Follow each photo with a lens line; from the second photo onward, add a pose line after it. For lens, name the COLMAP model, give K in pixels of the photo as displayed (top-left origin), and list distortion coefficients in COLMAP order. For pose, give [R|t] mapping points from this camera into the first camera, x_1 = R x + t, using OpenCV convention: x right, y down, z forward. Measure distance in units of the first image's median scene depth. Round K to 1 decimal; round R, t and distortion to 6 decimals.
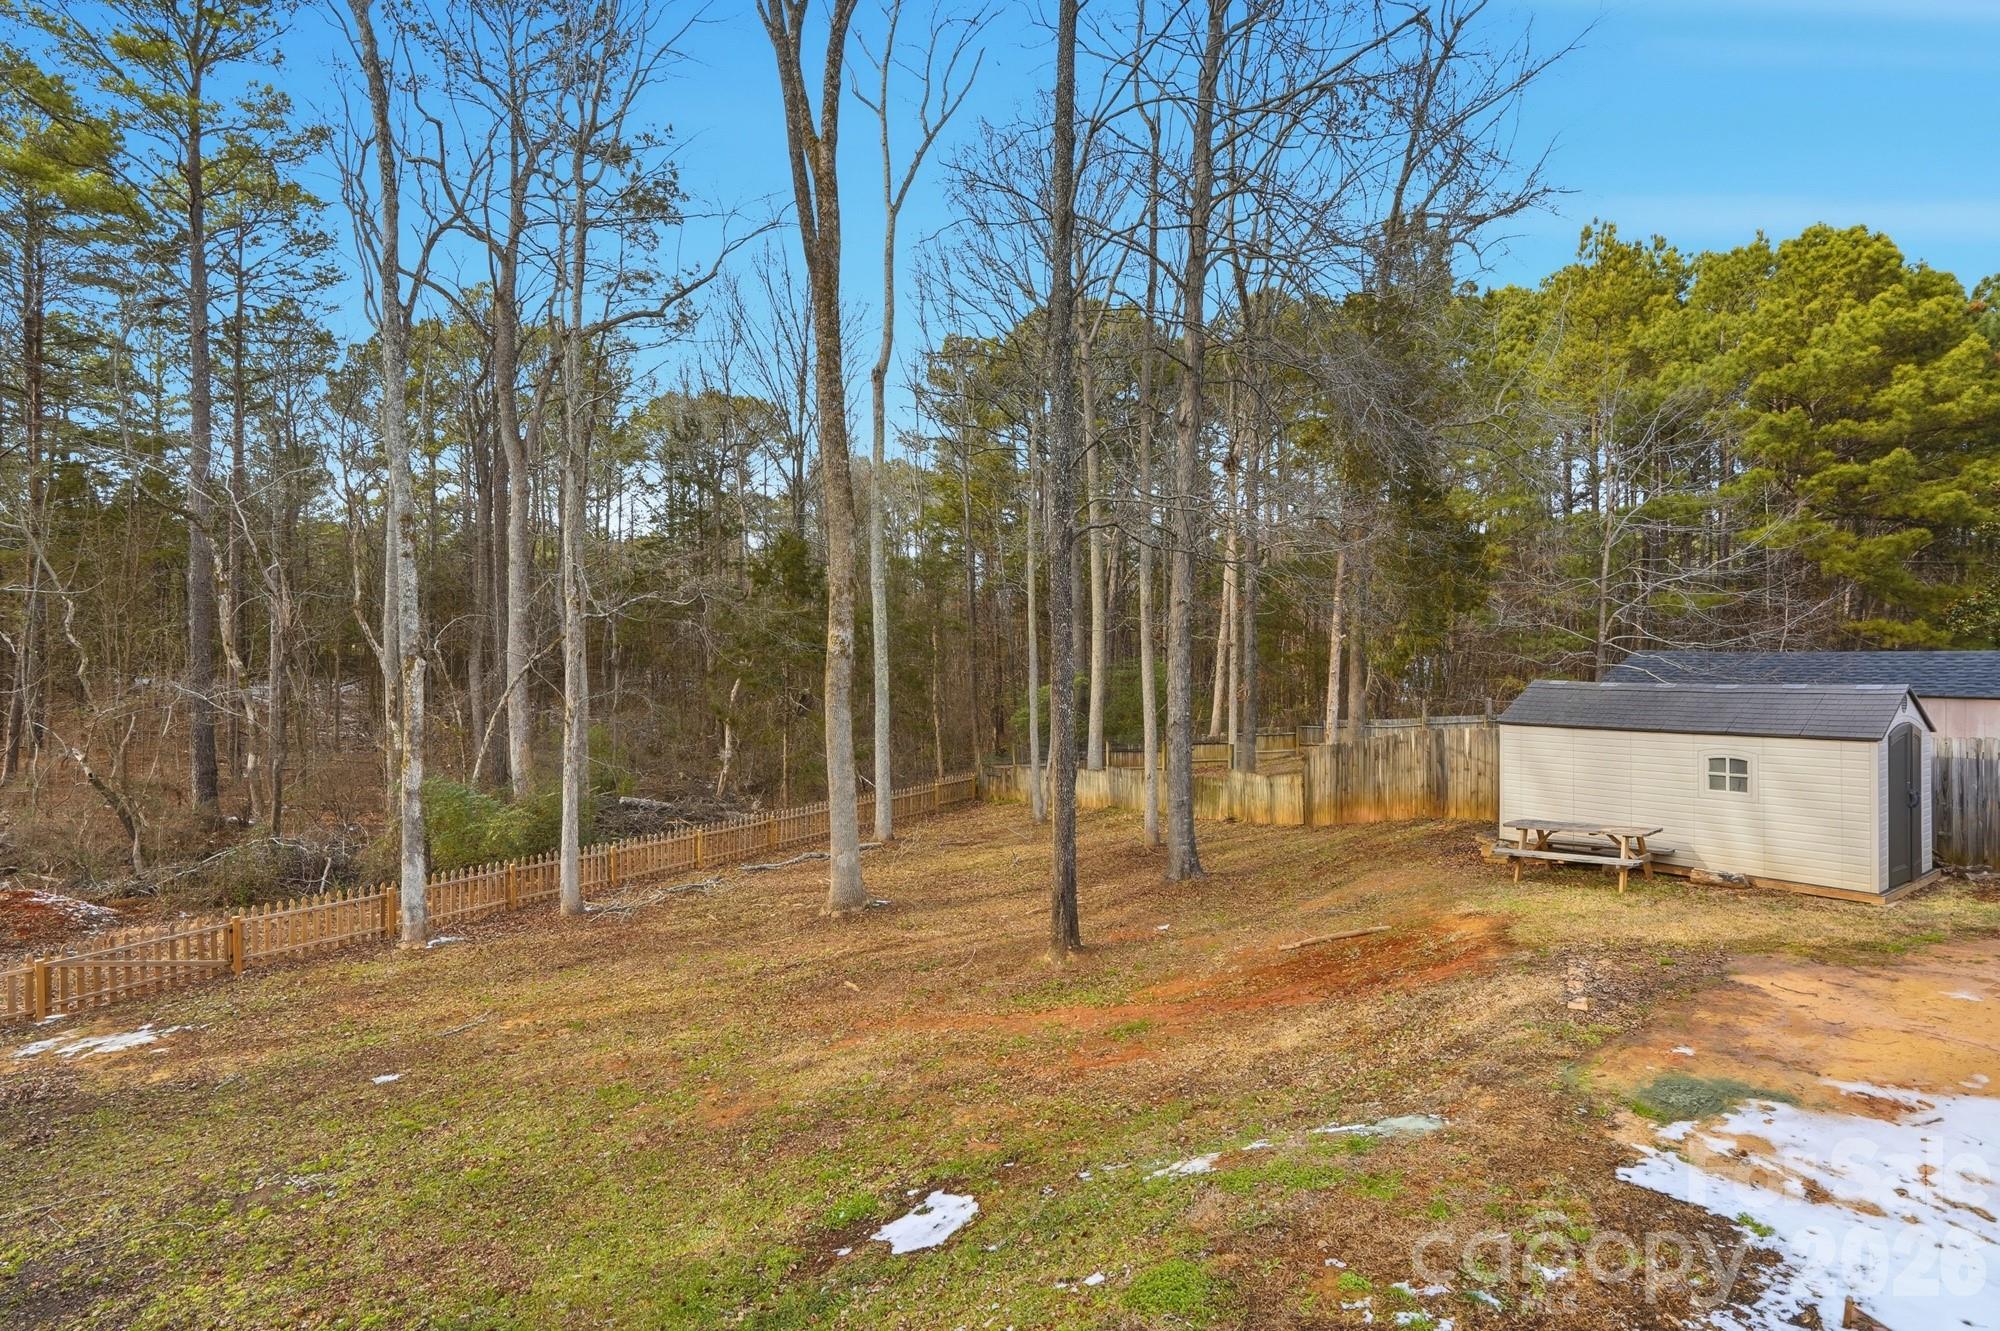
lens RADIAL K [[940.4, 0, 997.4], [0, 940.4, 662.7], [0, 0, 1]] dist [-0.060719, 0.023151]
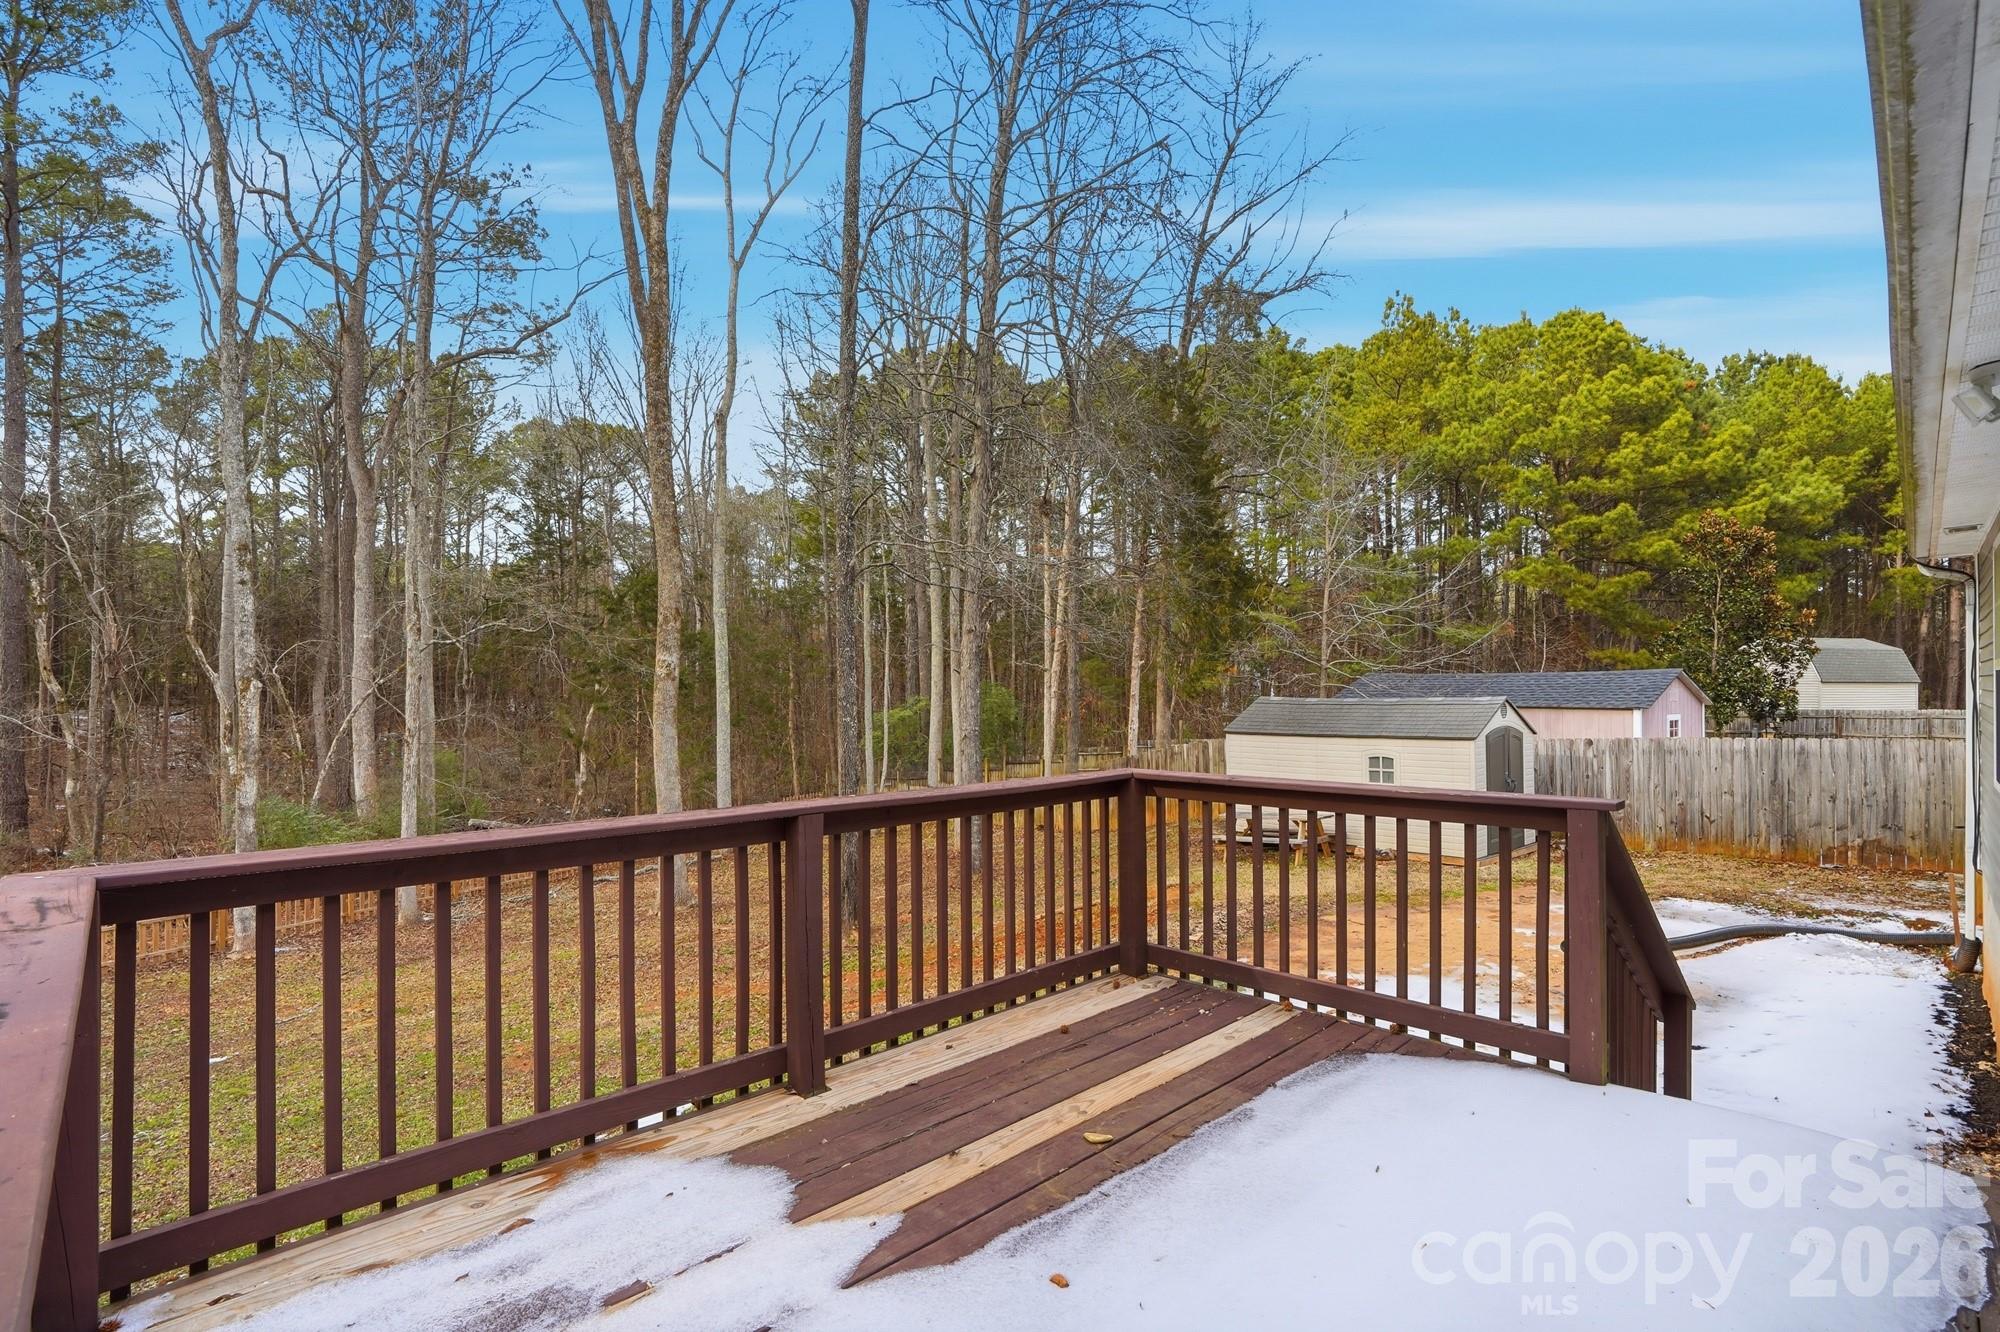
lens RADIAL K [[935.5, 0, 1000.4], [0, 935.5, 674.3], [0, 0, 1]] dist [-0.052311, 0.016814]
pose [[0.992572, -0.000052, 0.121657, 0.051708], [0.002439, 0.999807, -0.019471, 0.006119], [-0.121633, 0.019623, 0.992381, -0.076662]]
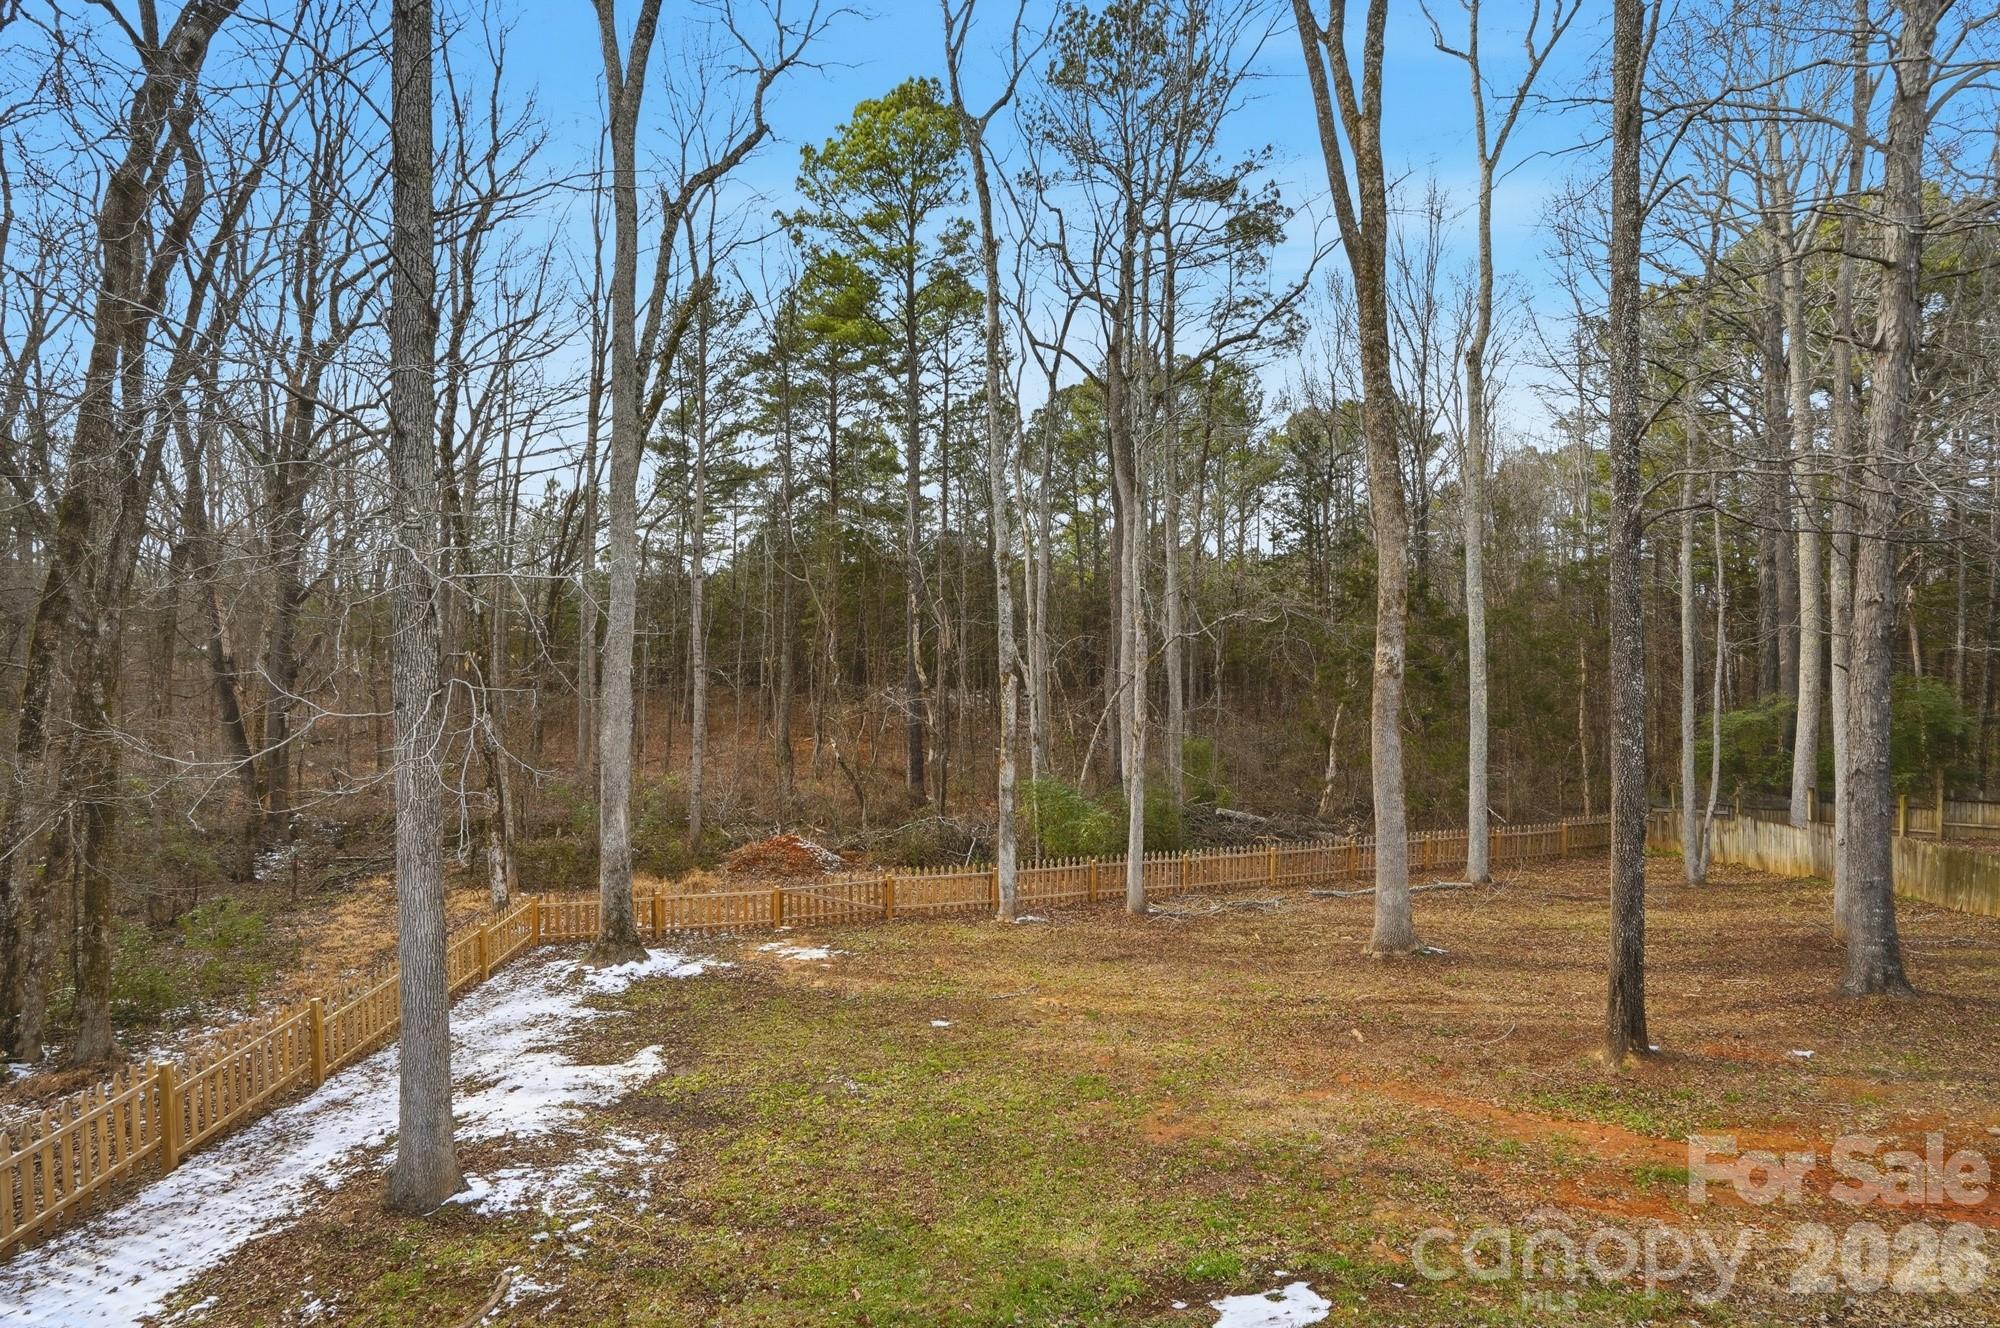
lens RADIAL K [[941.9, 0, 1004.2], [0, 941.9, 684.3], [0, 0, 1]] dist [-0.070883, 0.033029]
pose [[0.781099, 0.010285, -0.624323, 0.062186], [-0.005512, 0.999939, 0.009578, -0.002632], [0.624383, -0.004040, 0.781108, 0.032698]]
